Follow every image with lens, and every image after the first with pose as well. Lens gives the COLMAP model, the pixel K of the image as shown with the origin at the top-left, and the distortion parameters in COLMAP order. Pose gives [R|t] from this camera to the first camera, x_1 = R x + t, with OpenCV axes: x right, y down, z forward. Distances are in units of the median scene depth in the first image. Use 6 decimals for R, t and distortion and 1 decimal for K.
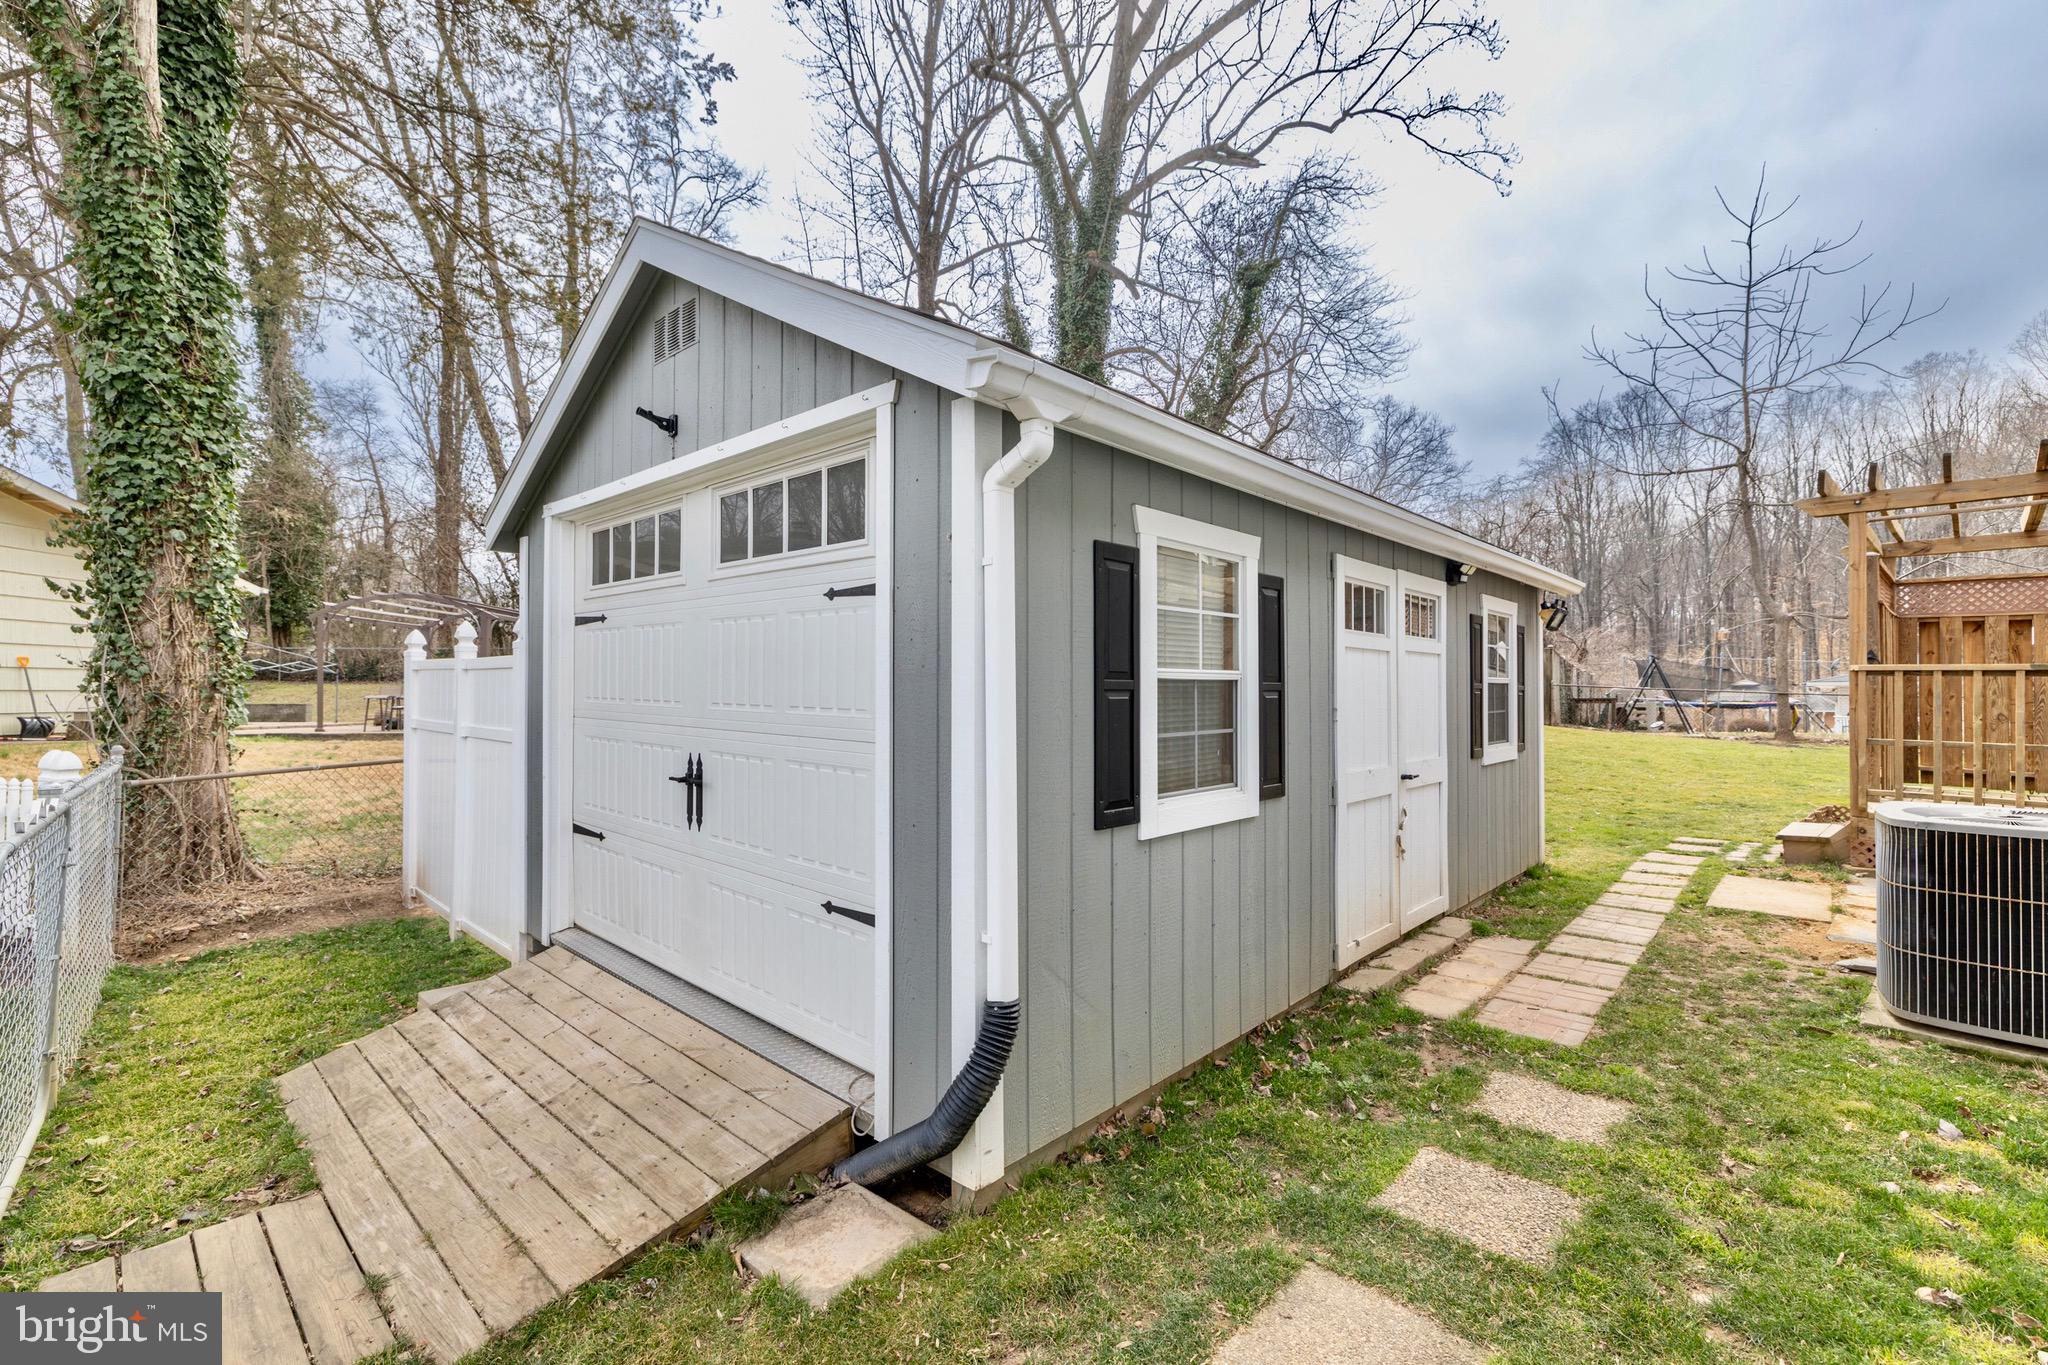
lens RADIAL K [[884.8, 0, 1024.0], [0, 884.8, 682.5], [0, 0, 1]] dist [0.001754, 0.000263]
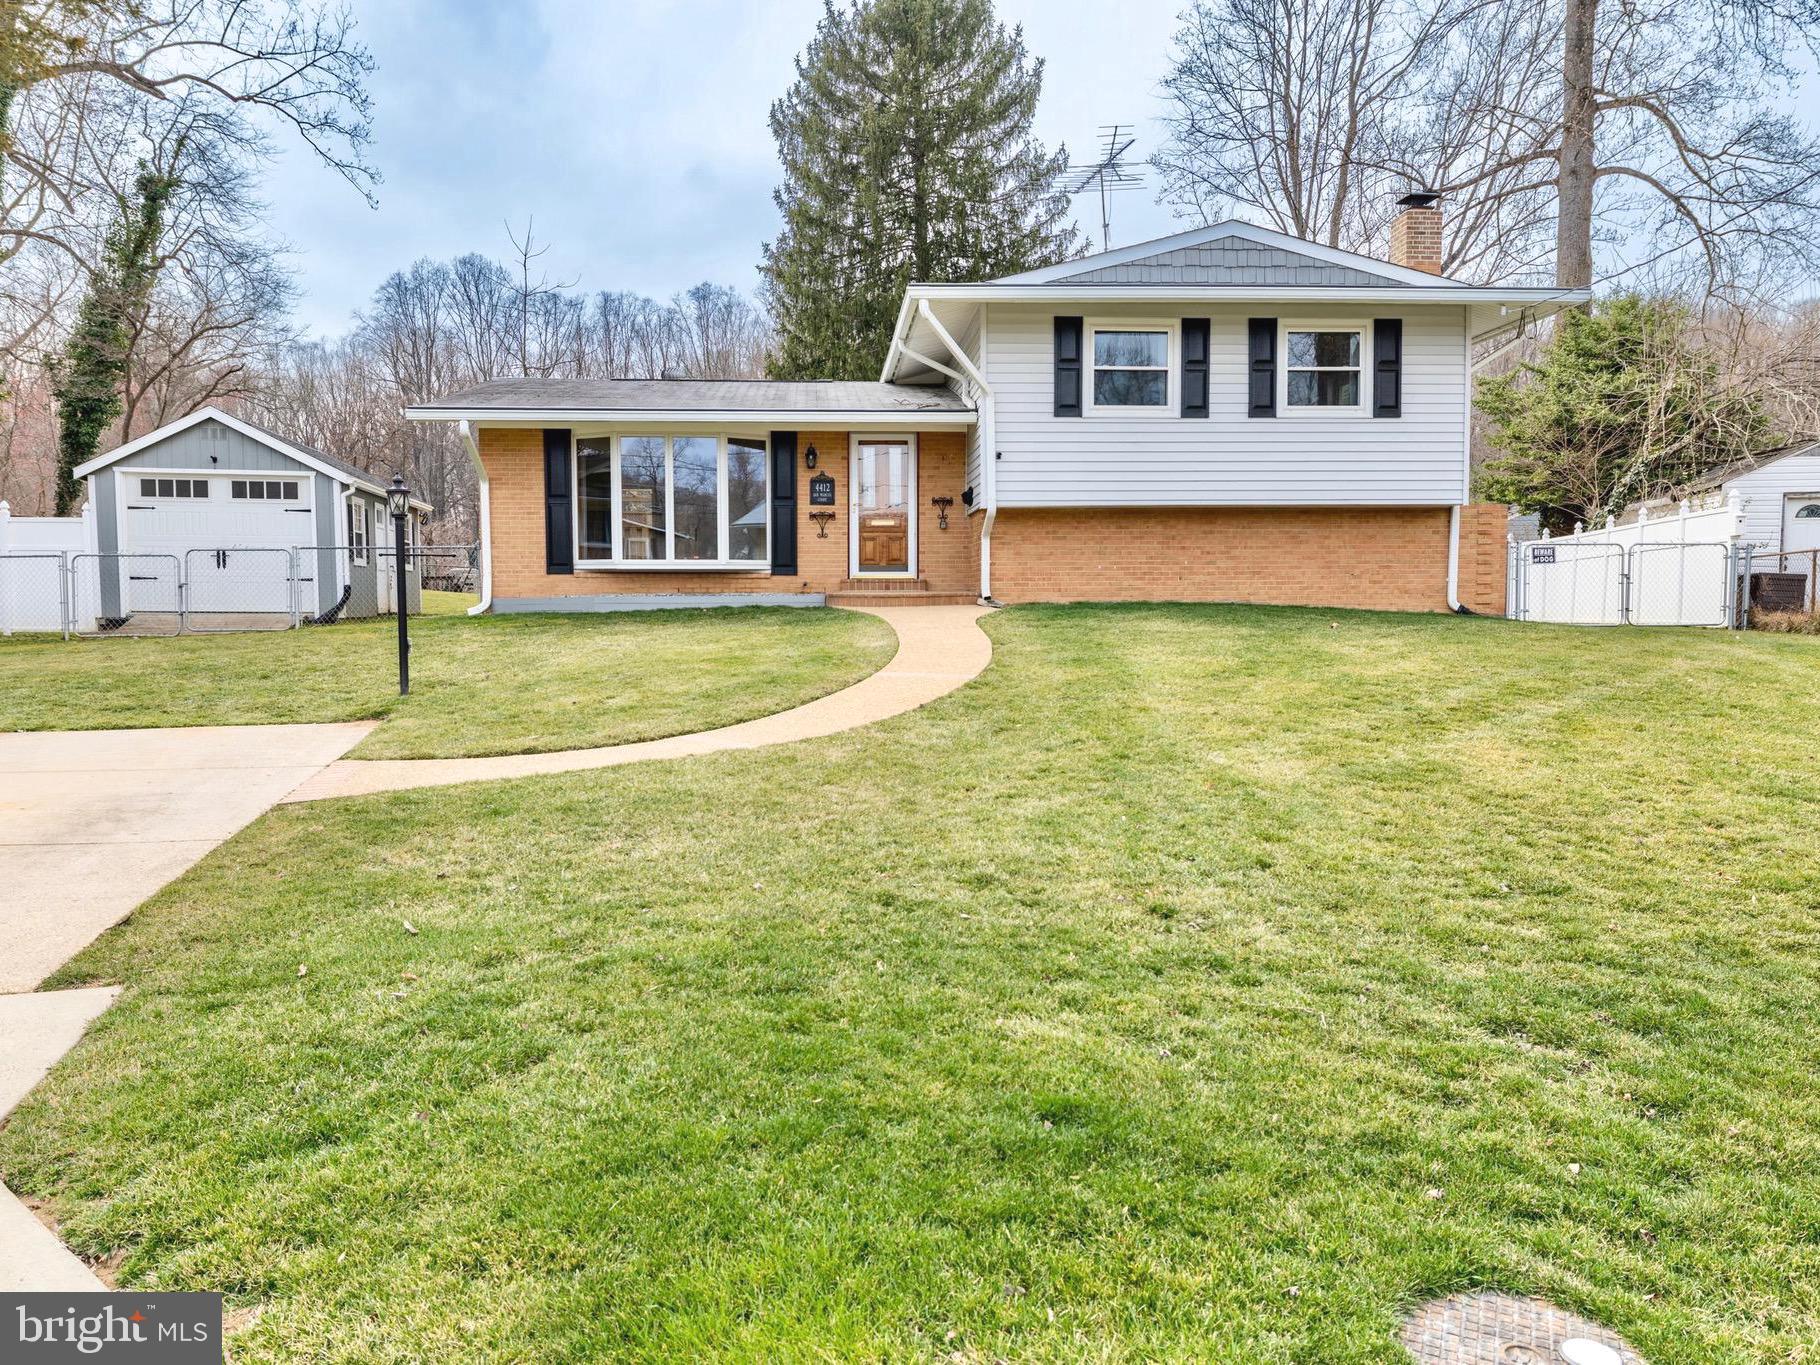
lens RADIAL K [[1139.2, 0, 910.0], [0, 1139.2, 682.5], [0, 0, 1]] dist [0.000306, -0.029161]
pose [[0.570158, -0.060726, 0.819287, -0.446456], [-0.009578, 0.996705, 0.080542, 0.038731], [-0.821479, -0.053769, 0.567698, -0.690130]]
